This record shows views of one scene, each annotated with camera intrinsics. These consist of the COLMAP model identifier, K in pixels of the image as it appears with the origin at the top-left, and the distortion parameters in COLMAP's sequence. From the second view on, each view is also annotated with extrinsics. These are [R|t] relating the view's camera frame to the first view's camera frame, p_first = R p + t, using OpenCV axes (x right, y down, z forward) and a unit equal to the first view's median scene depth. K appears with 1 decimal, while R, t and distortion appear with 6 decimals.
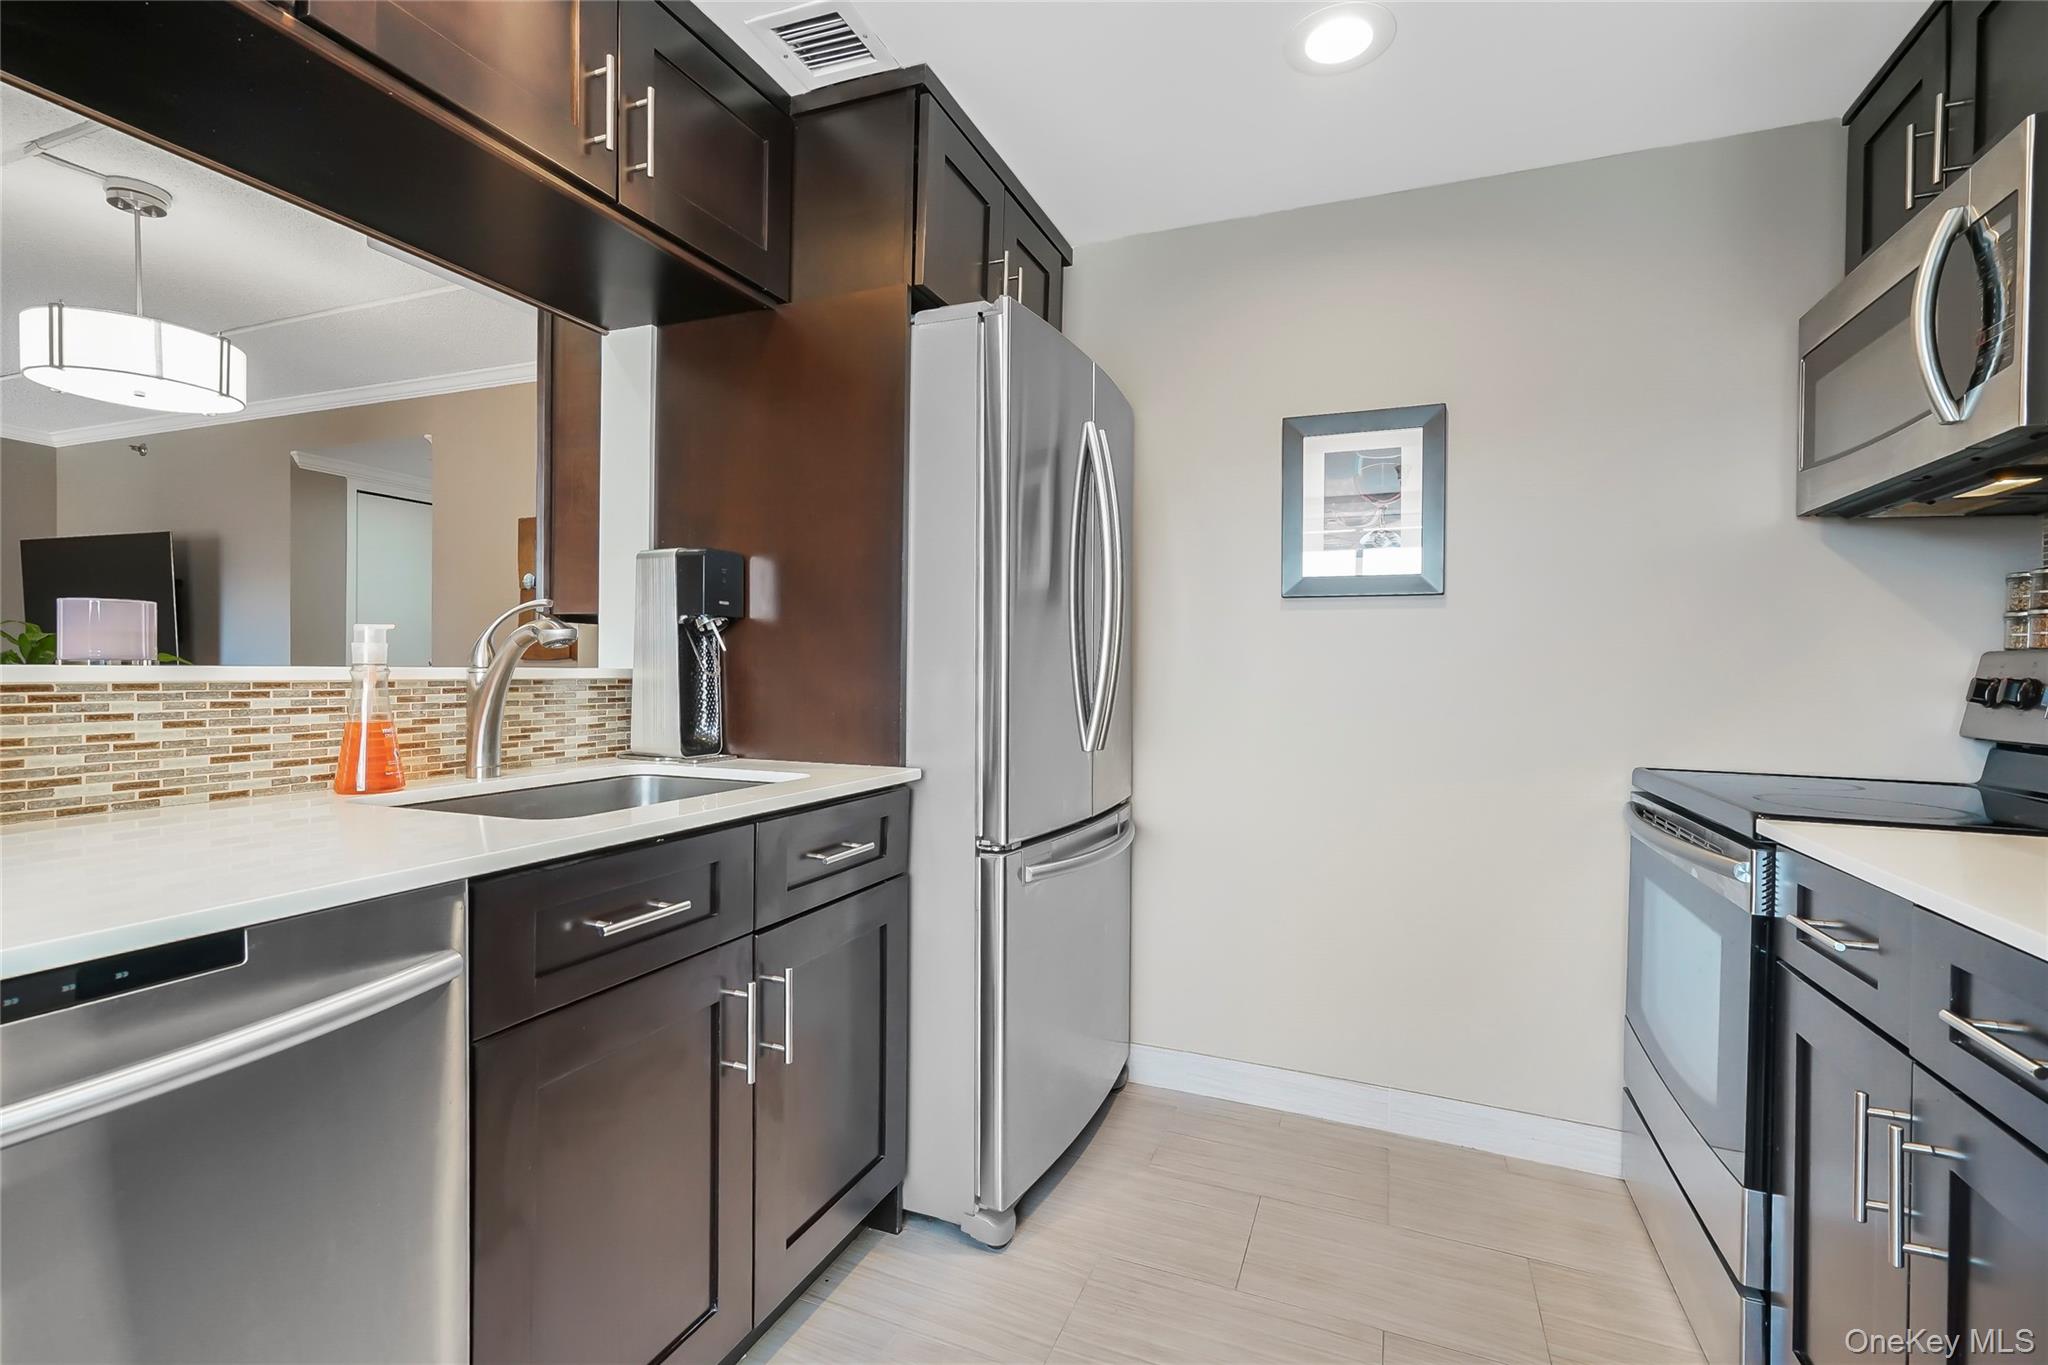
lens RADIAL K [[936.3, 0, 995.4], [0, 936.3, 670.4], [0, 0, 1]] dist [-0.002129, 0.008770]
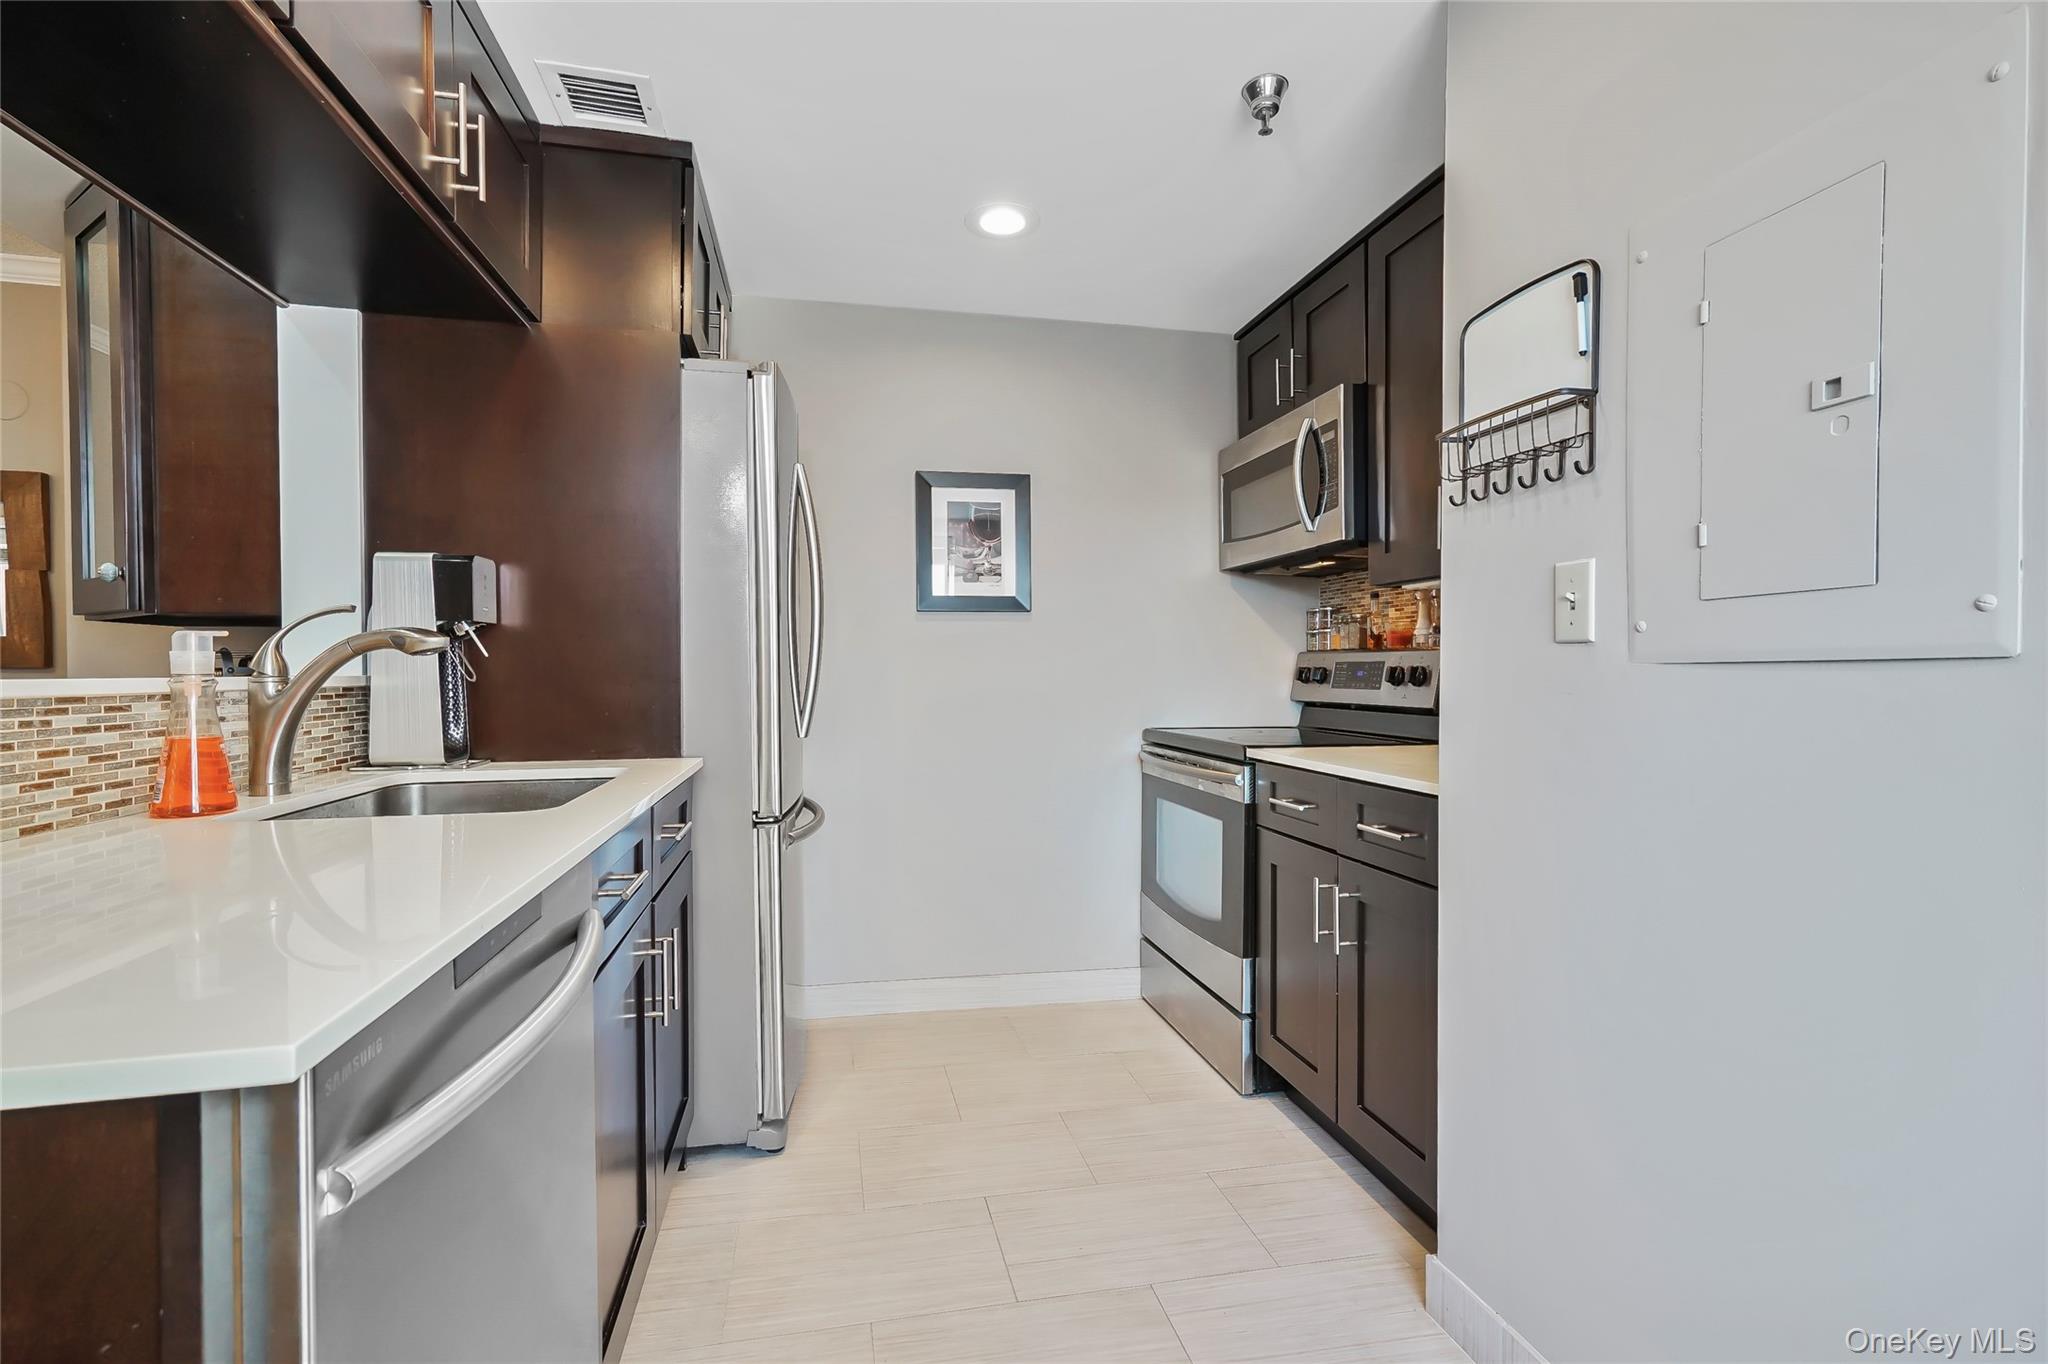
lens RADIAL K [[936.3, 0, 978.3], [0, 936.3, 664.0], [0, 0, 1]] dist [-0.002129, 0.008770]
pose [[0.836069, -0.010852, 0.548517, -0.473921], [0.013391, 0.999910, -0.000628, -0.005263], [-0.548461, 0.007870, 0.836139, -0.164395]]
